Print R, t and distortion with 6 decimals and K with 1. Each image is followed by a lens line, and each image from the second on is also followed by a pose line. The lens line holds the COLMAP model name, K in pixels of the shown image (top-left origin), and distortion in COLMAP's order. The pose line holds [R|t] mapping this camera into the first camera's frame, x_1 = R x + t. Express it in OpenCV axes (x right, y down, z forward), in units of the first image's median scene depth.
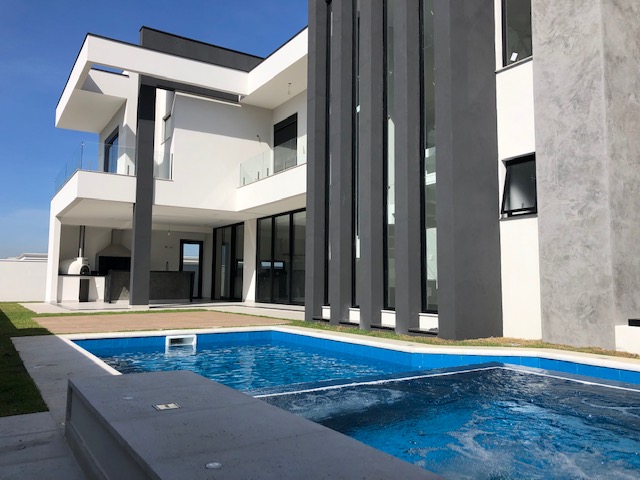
lens RADIAL K [[521.1, 0, 319.3], [0, 521.1, 236.4], [0, 0, 1]] dist [0.050187, -0.065813]
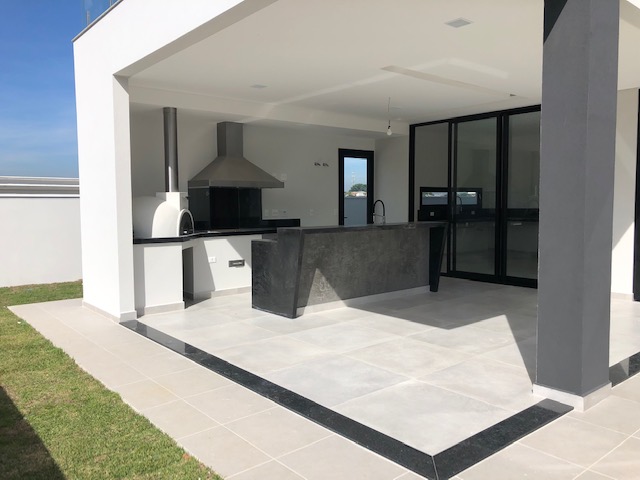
lens RADIAL K [[522.9, 0, 320.0], [0, 522.9, 240.0], [0, 0, 1]] dist [0.061853, -0.091209]
pose [[0.989894, -0.025910, 0.139424, -0.396009], [0.003289, 0.987098, 0.160085, 0.012908], [-0.141773, -0.158009, 0.977207, 0.589733]]
